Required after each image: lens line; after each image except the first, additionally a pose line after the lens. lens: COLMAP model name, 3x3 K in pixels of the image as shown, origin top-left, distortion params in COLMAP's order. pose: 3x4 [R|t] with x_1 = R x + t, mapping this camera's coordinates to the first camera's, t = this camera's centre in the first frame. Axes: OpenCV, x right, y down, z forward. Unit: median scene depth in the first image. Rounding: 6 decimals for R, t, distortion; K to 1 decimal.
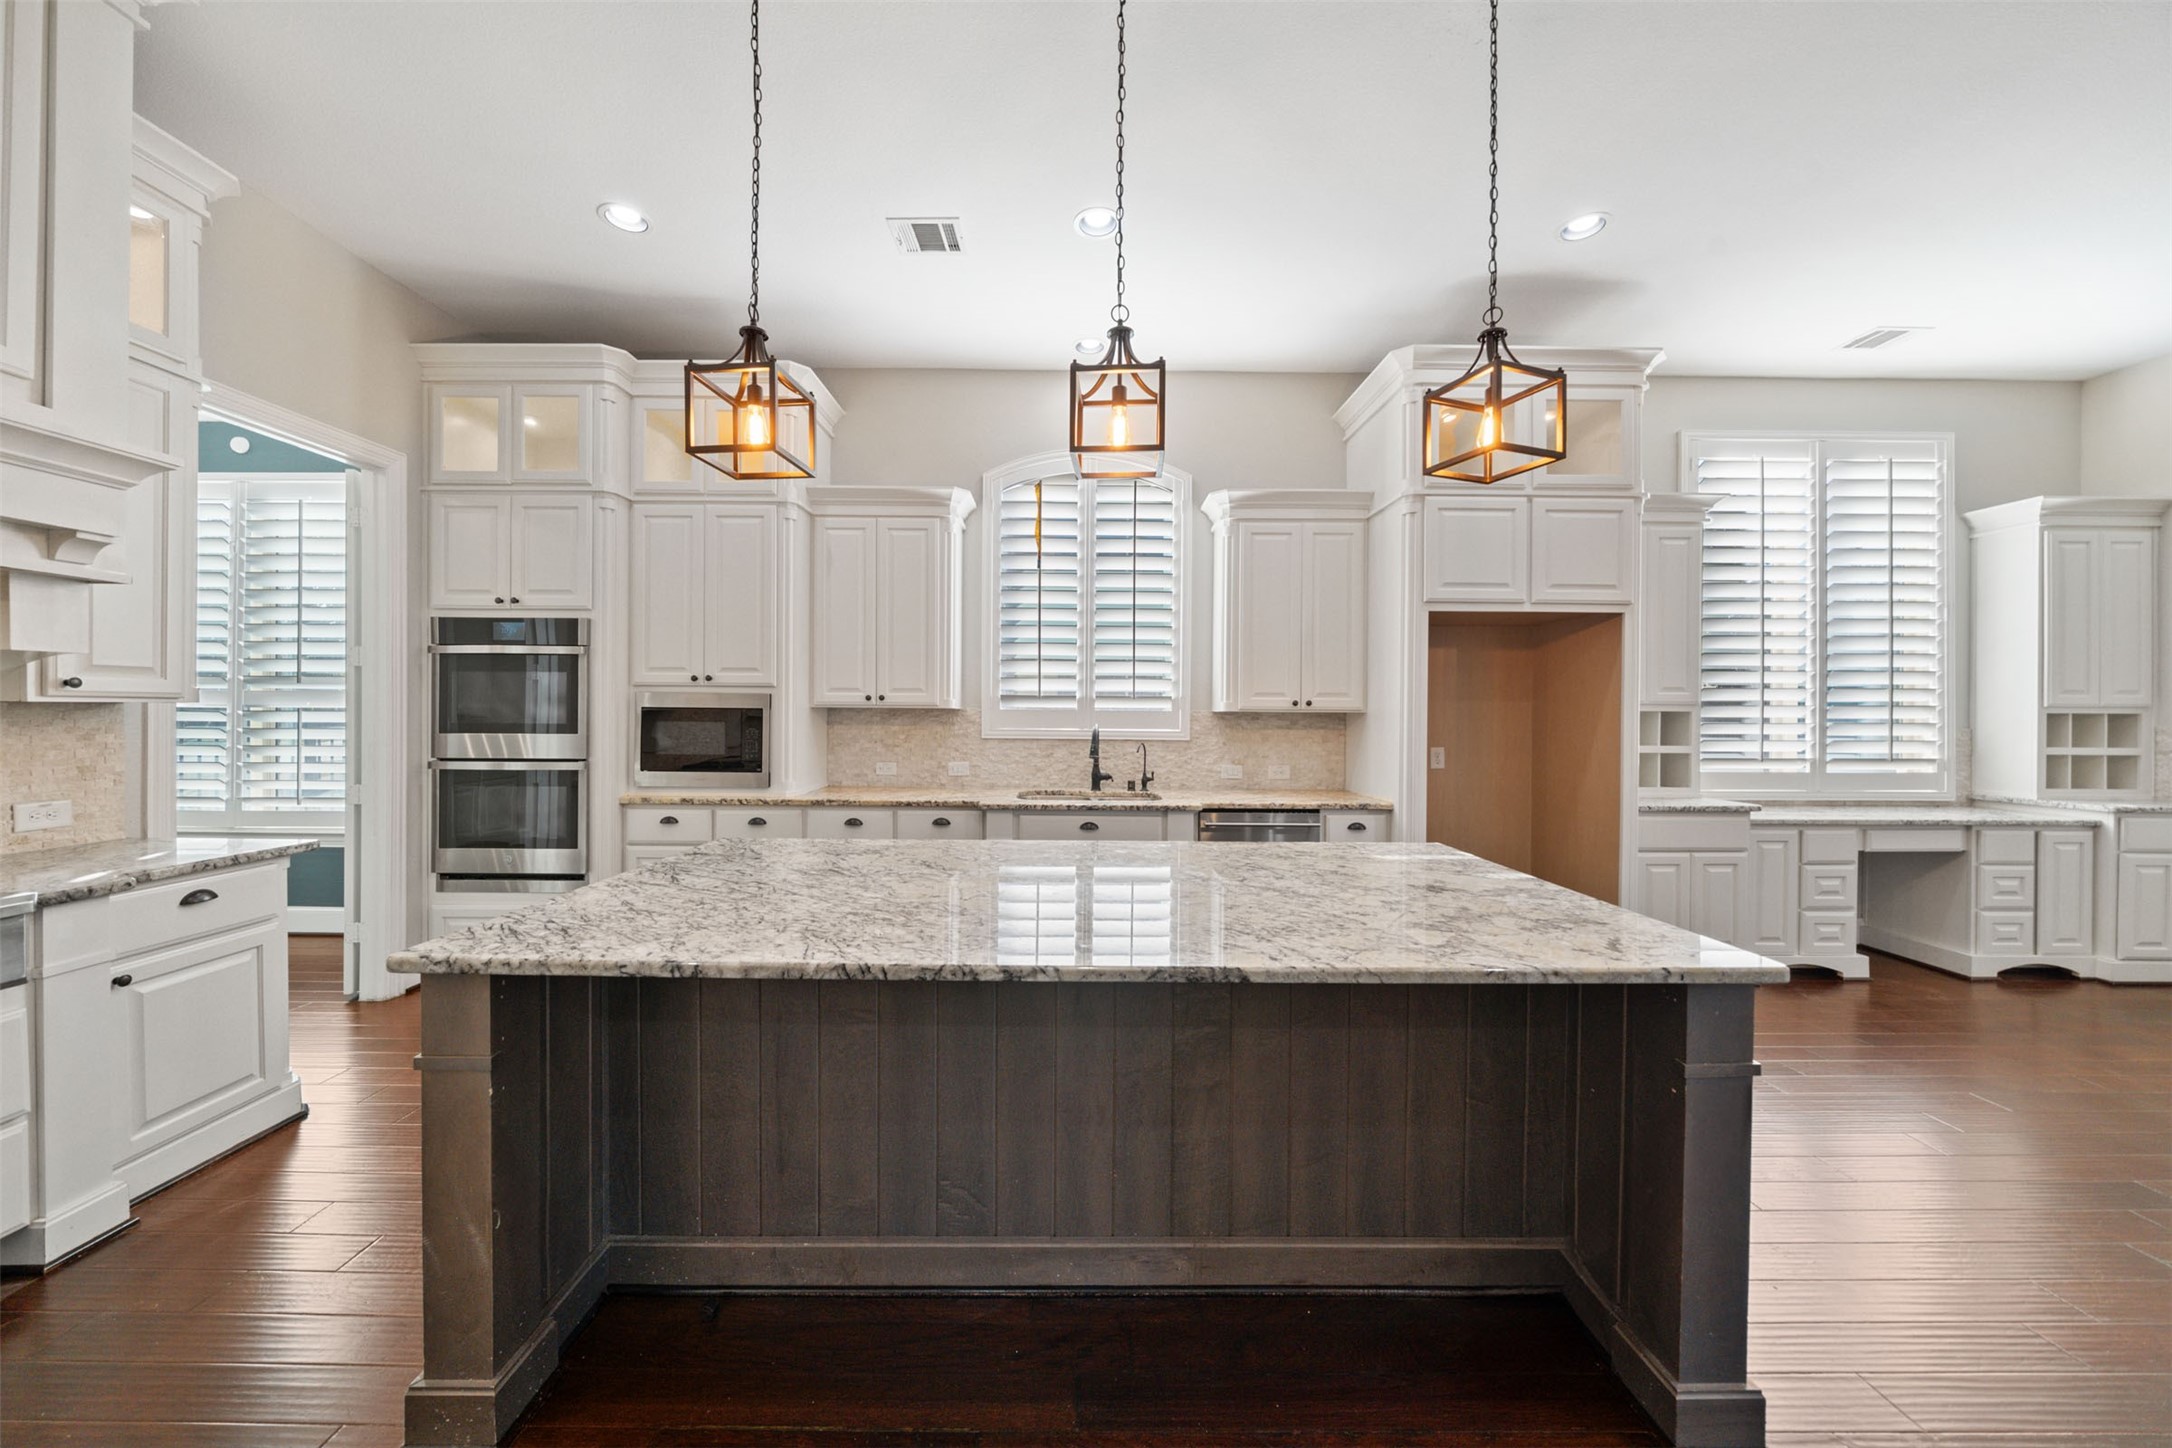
lens RADIAL K [[749.5, 0, 1071.5], [0, 749.5, 717.2], [0, 0, 1]] dist [-0.007217, 0.000795]
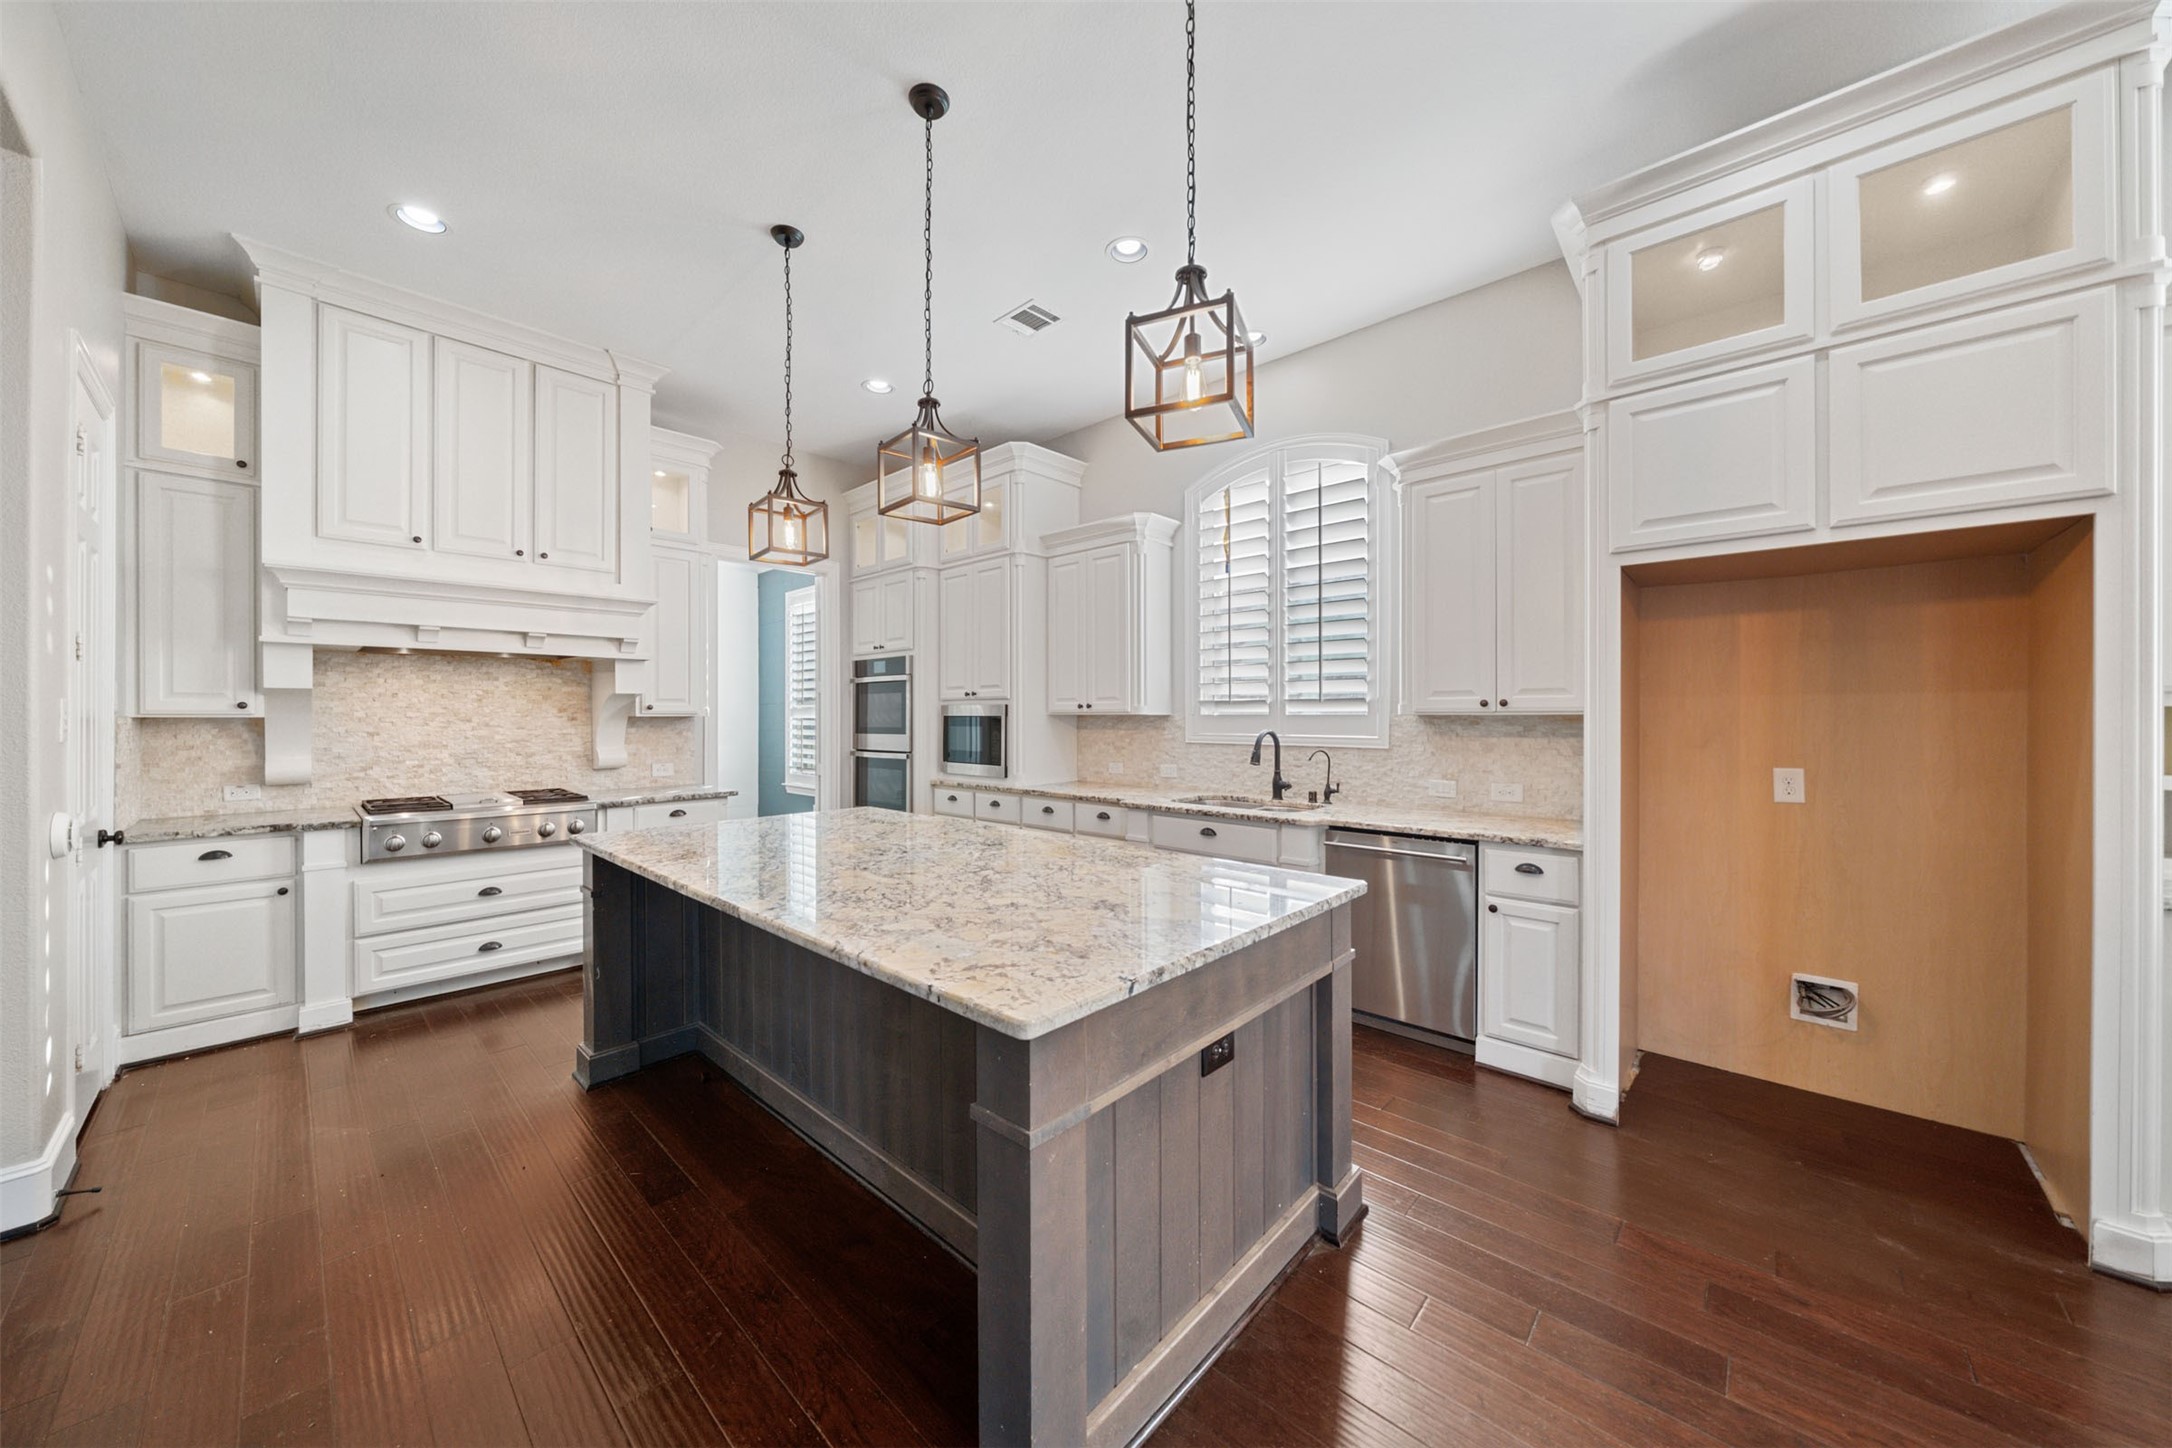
lens RADIAL K [[749.5, 0, 1079.3], [0, 749.5, 716.9], [0, 0, 1]] dist [-0.007217, 0.000795]
pose [[0.727978, -0.007989, -0.685554, 0.575027], [0.001902, 0.999952, -0.009633, 0.002251], [0.685598, 0.005709, 0.727958, 0.158185]]
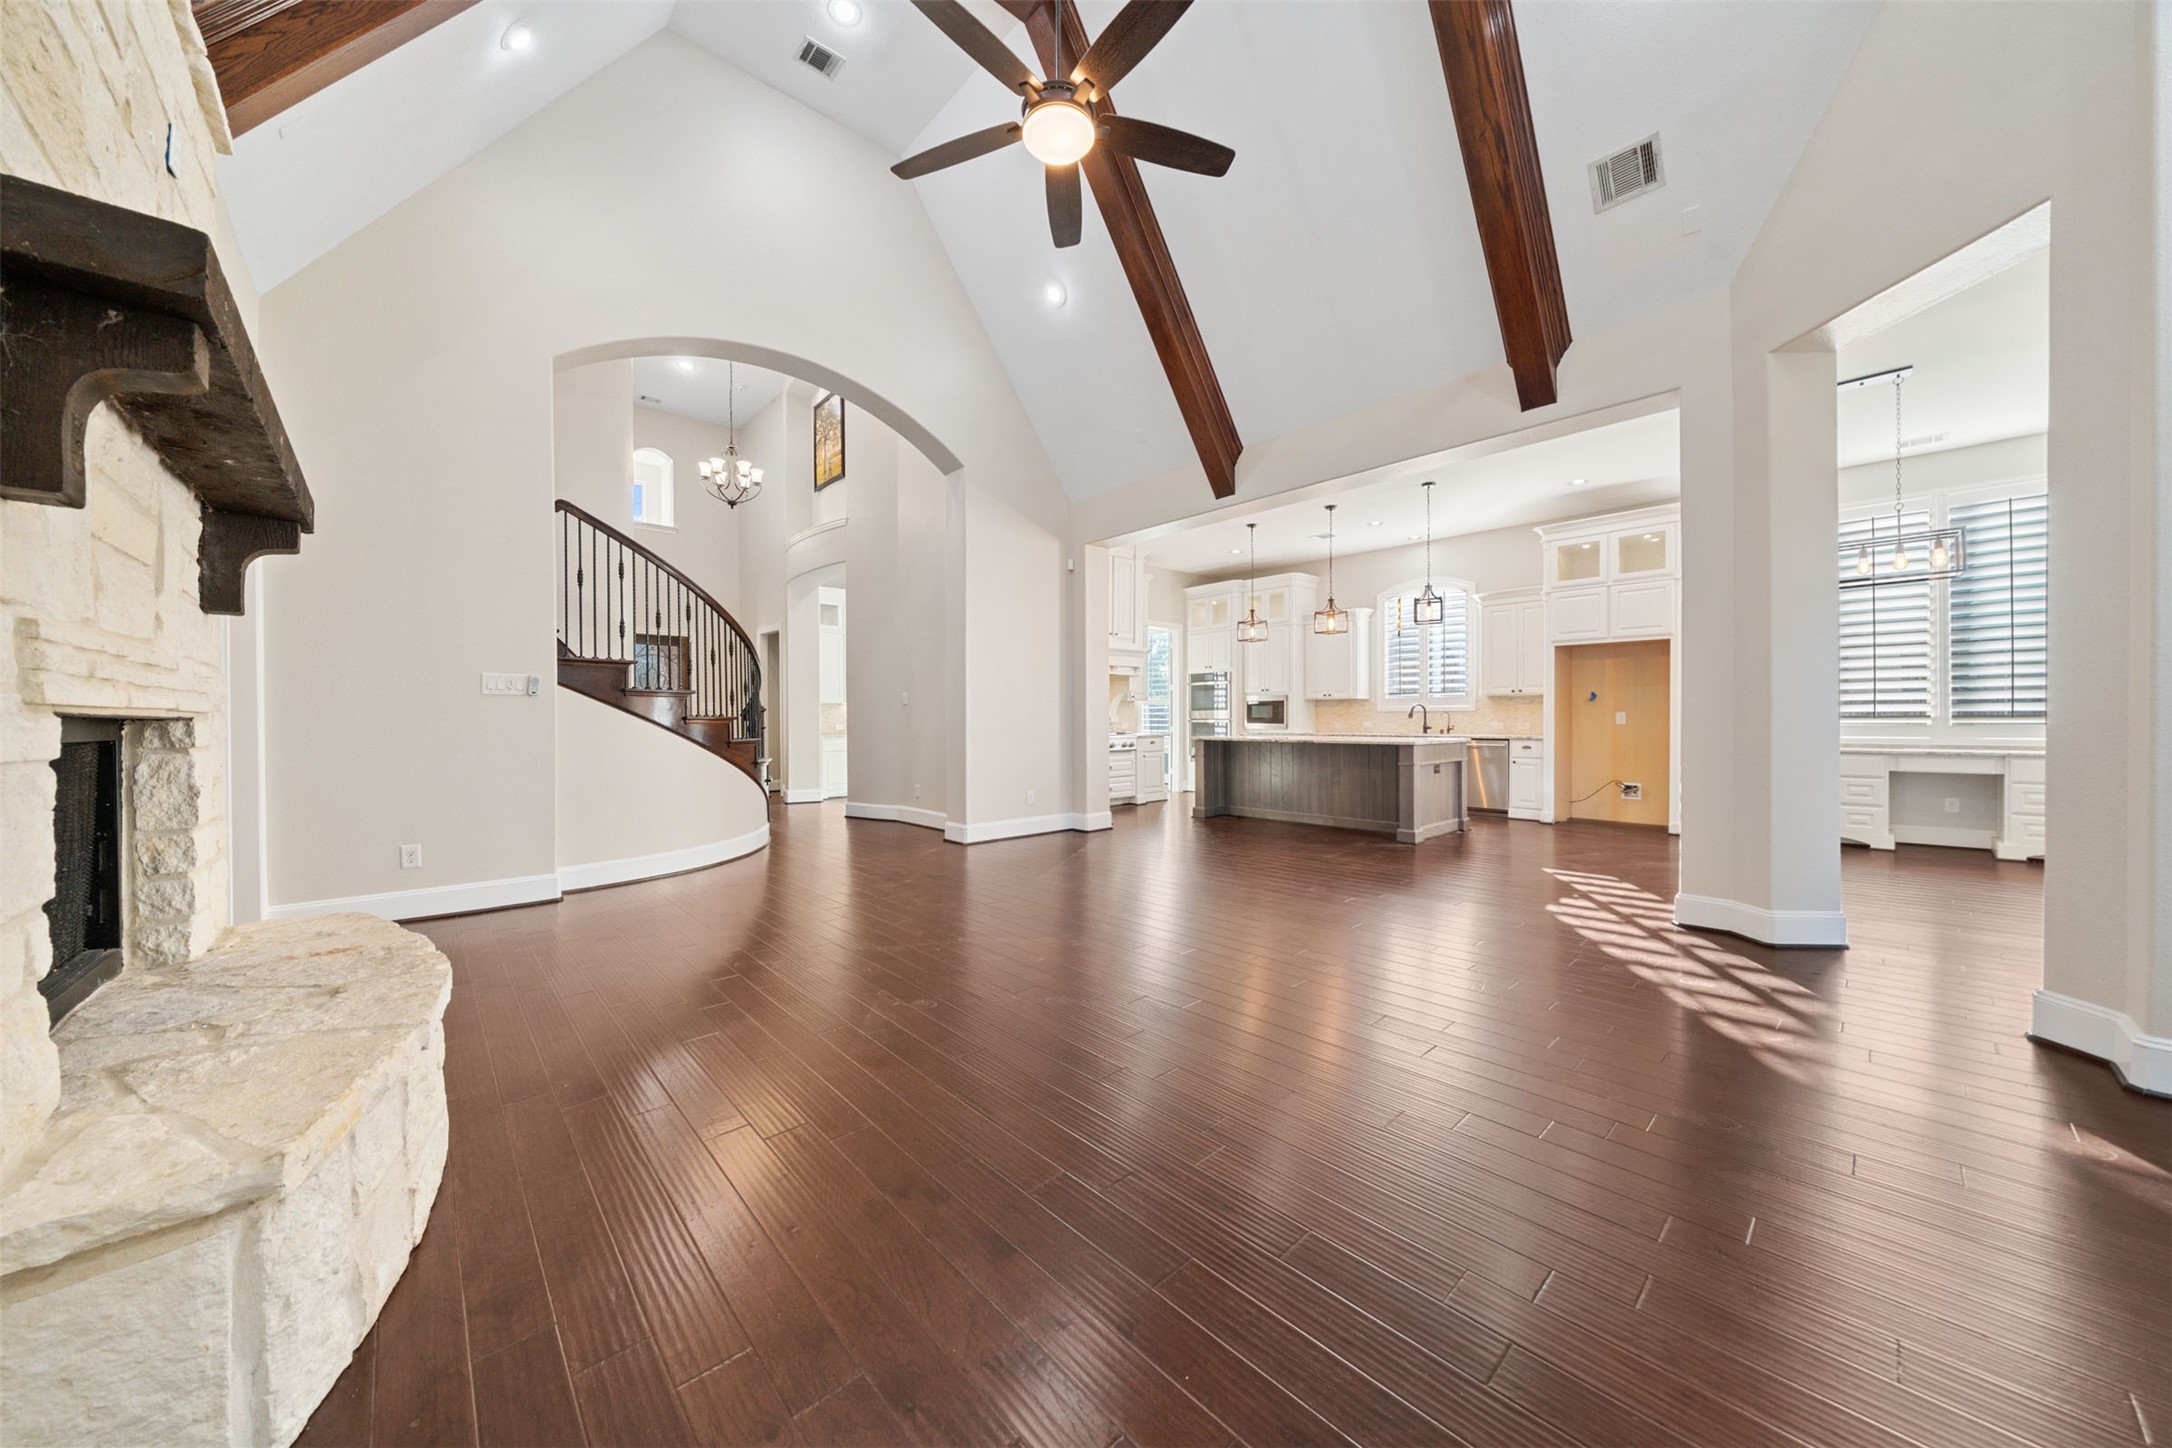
lens RADIAL K [[749.5, 0, 1074.3], [0, 749.5, 727.5], [0, 0, 1]] dist [-0.007217, 0.000795]
pose [[0.669105, -0.002575, -0.743164, 1.125322], [0.006727, 0.999974, 0.002592, 0.076144], [0.743138, -0.006734, 0.669105, -1.424579]]
